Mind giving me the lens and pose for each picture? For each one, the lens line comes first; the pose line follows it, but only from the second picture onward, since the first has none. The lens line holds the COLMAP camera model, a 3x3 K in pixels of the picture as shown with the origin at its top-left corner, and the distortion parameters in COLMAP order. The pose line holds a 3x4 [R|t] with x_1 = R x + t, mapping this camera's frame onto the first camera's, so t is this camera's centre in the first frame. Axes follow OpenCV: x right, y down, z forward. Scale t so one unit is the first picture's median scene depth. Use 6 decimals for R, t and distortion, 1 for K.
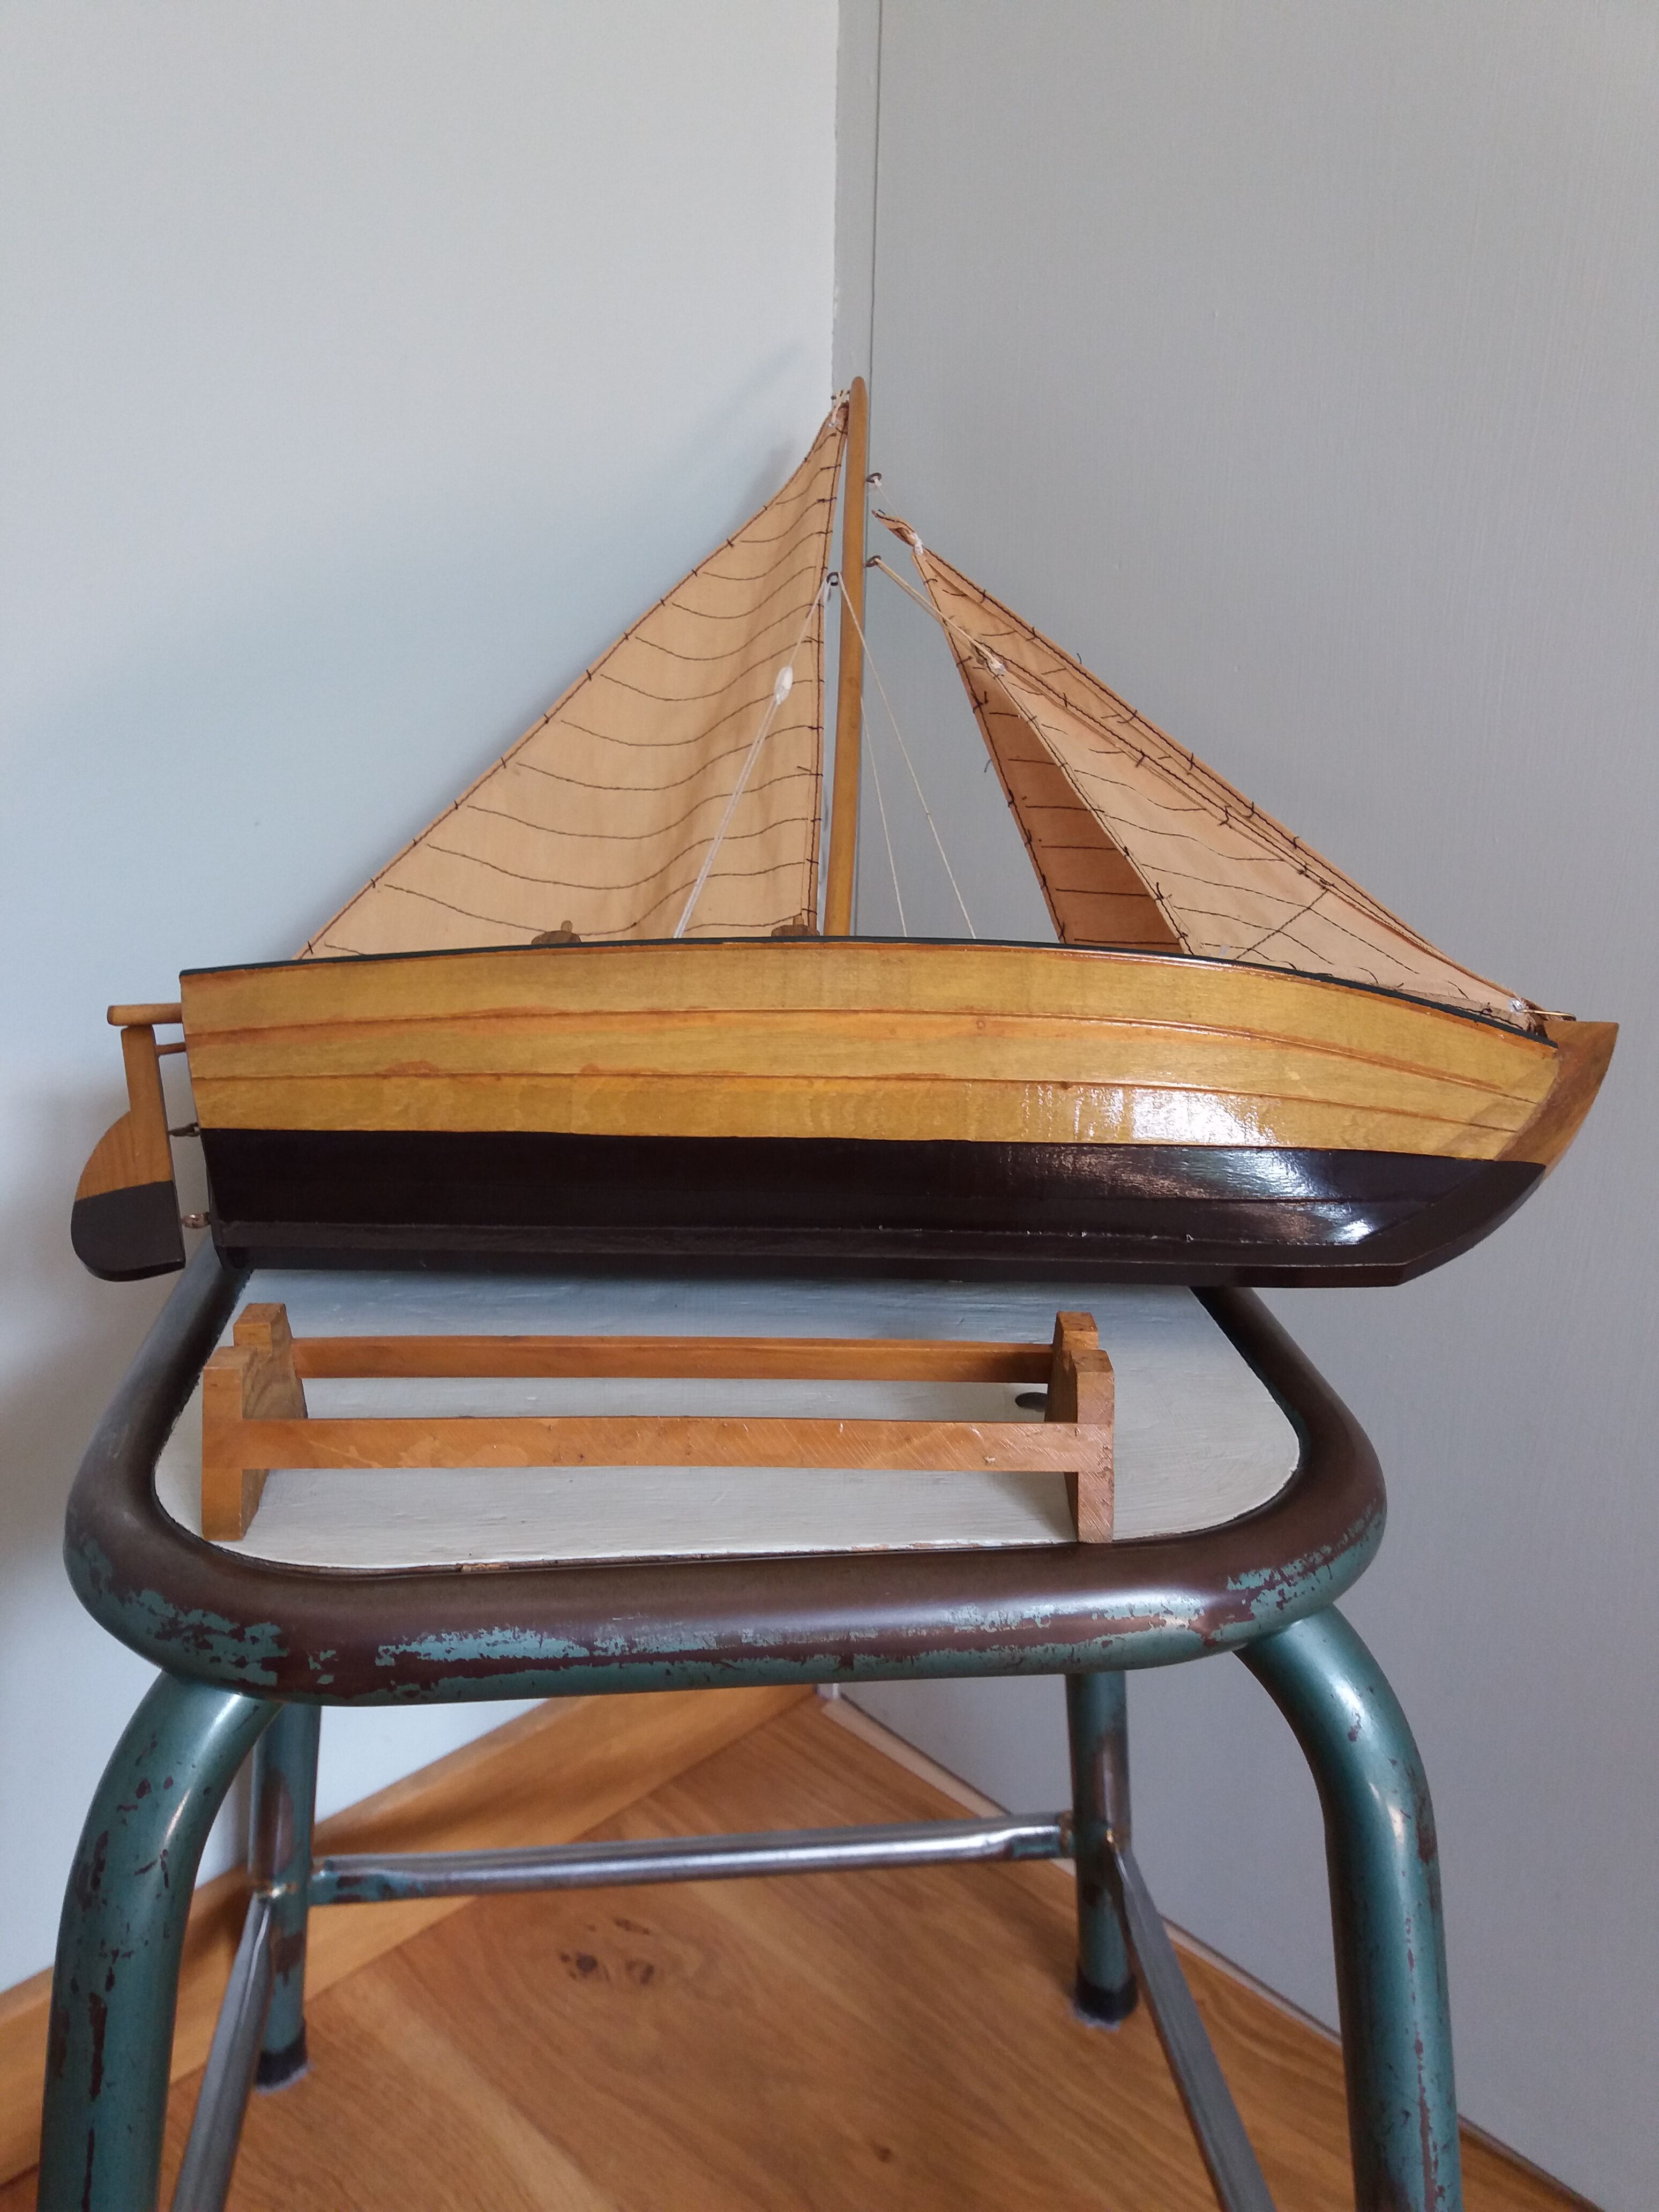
lens RADIAL K [[1899.0, 0, 877.9], [0, 1899.0, 1175.9], [0, 0, 1]] dist [0.053683, -0.072700]
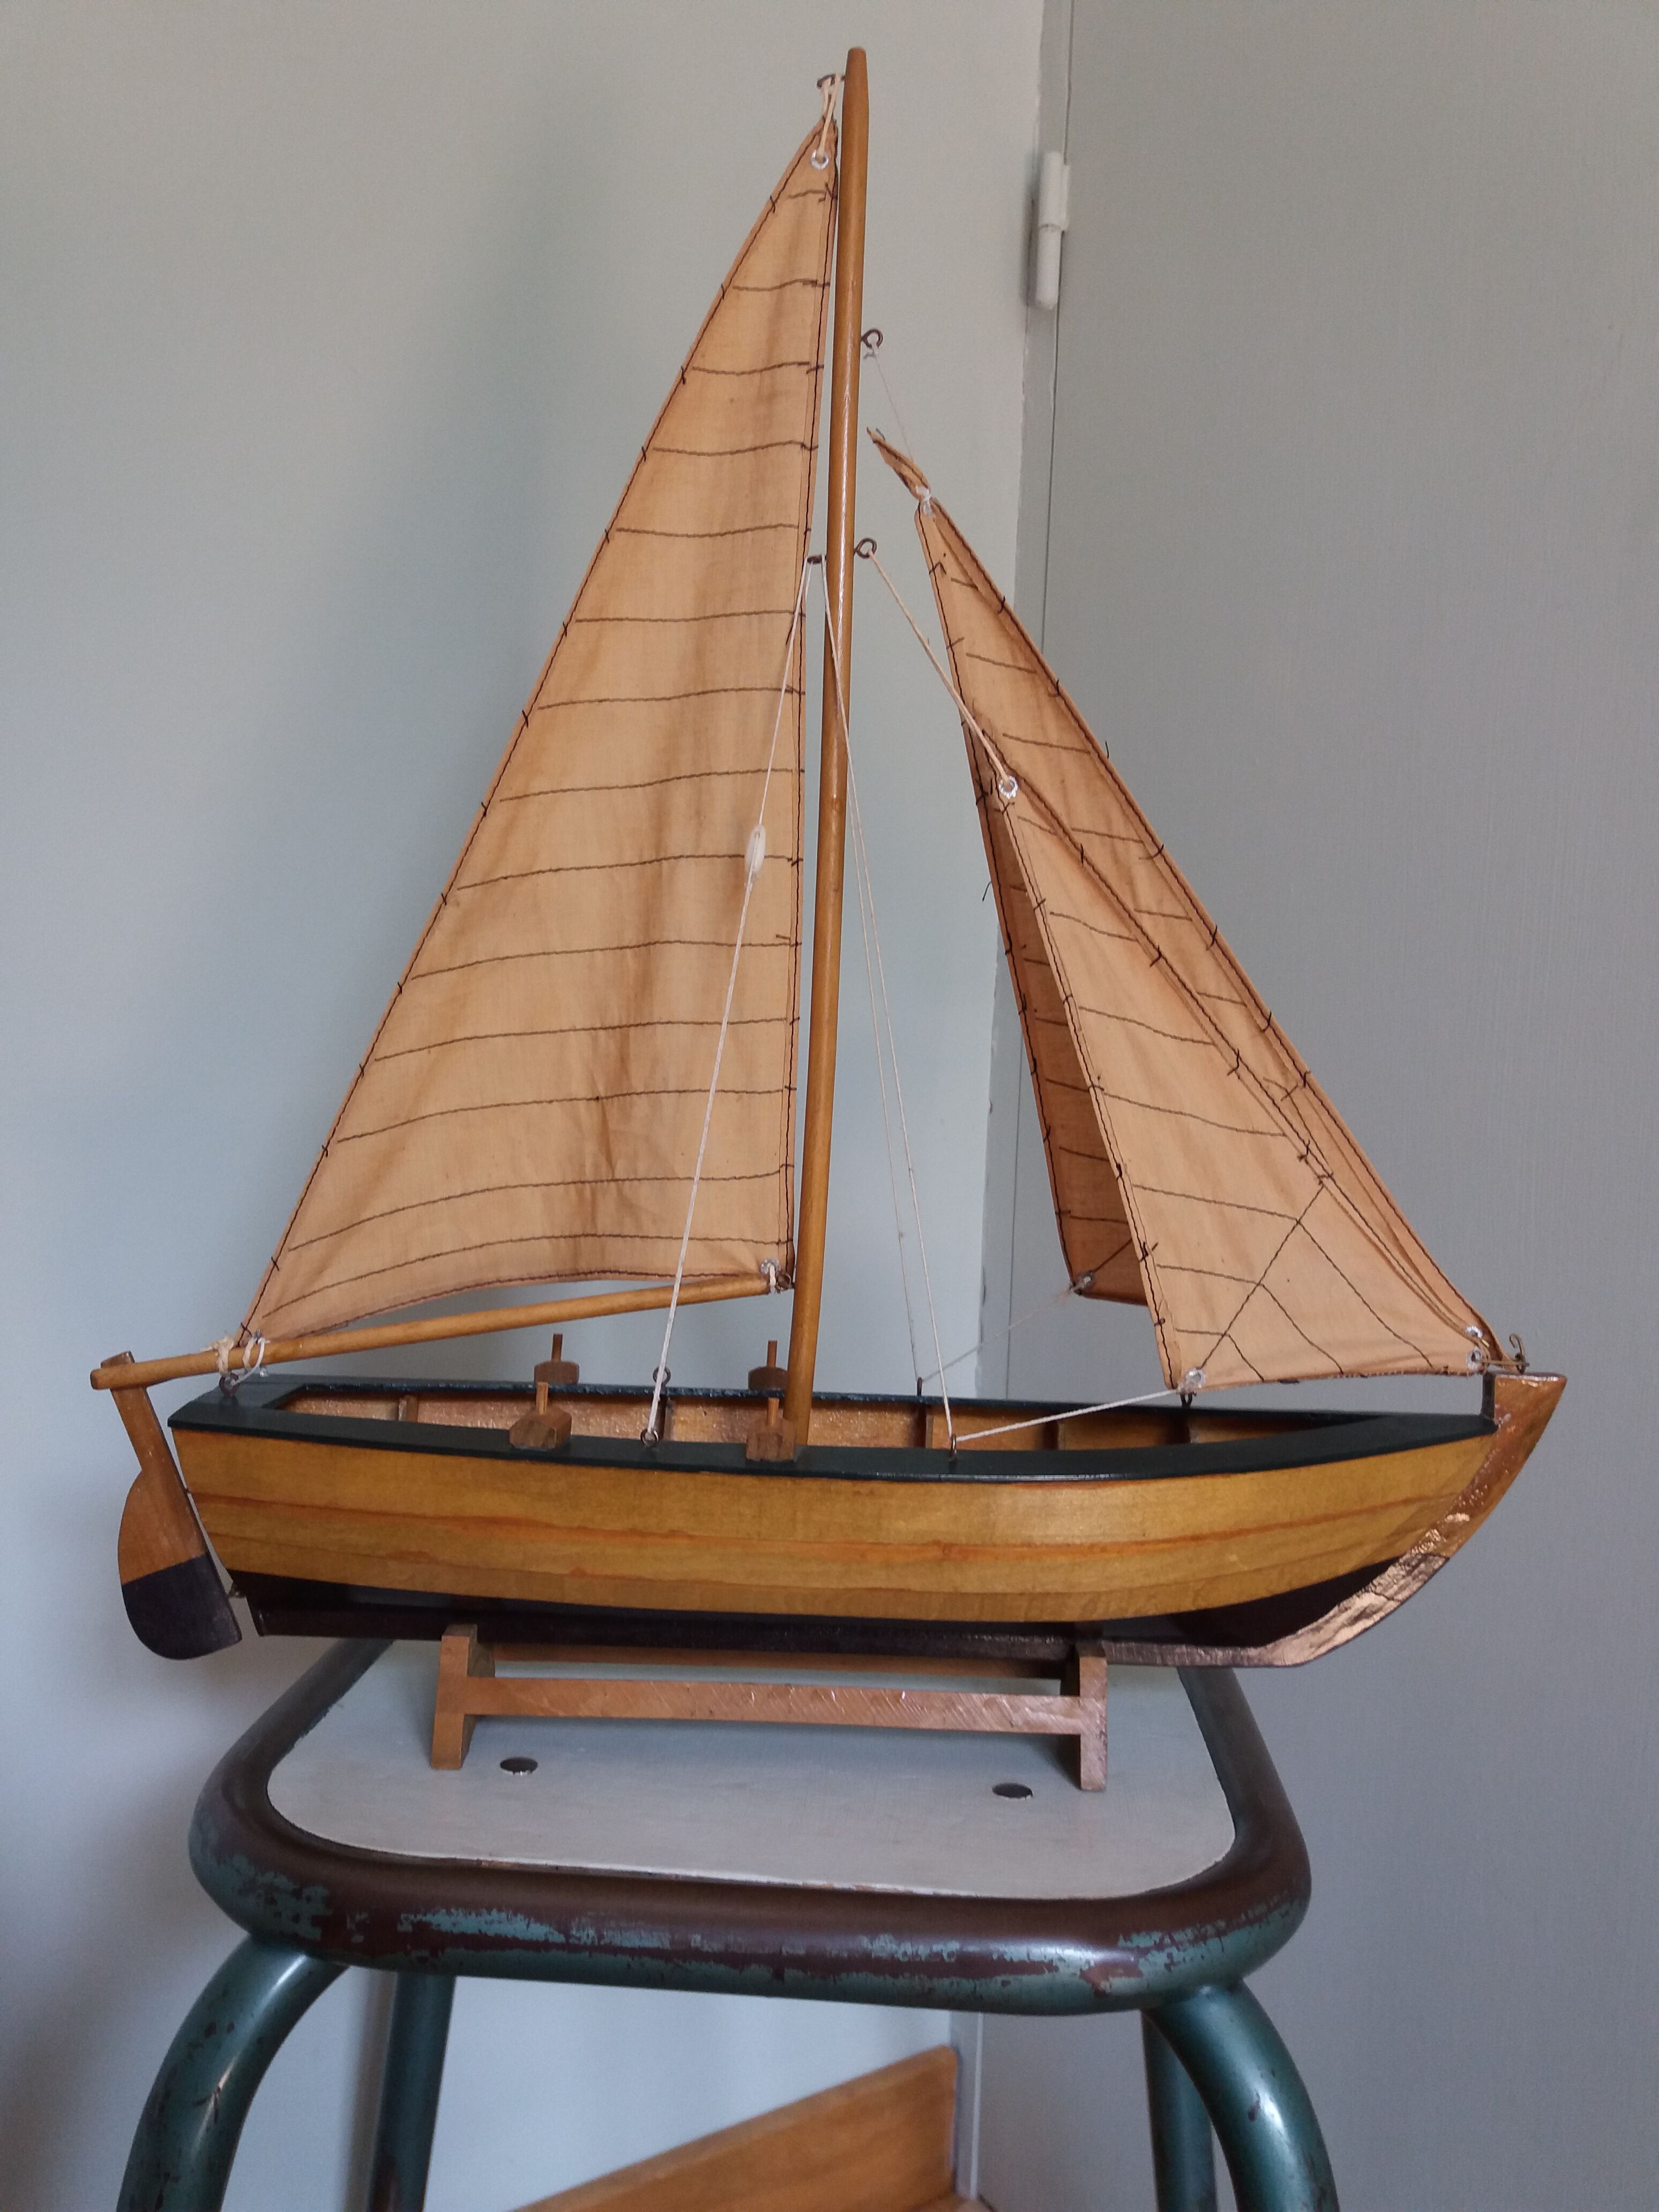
lens RADIAL K [[1899.0, 0, 846.1], [0, 1899.0, 1133.5], [0, 0, 1]] dist [0.053683, -0.072700]
pose [[0.983672, 0.021223, -0.178715, 0.224280], [-0.070657, 0.958832, -0.275042, 0.079577], [0.165521, 0.283178, 0.944676, -0.255754]]
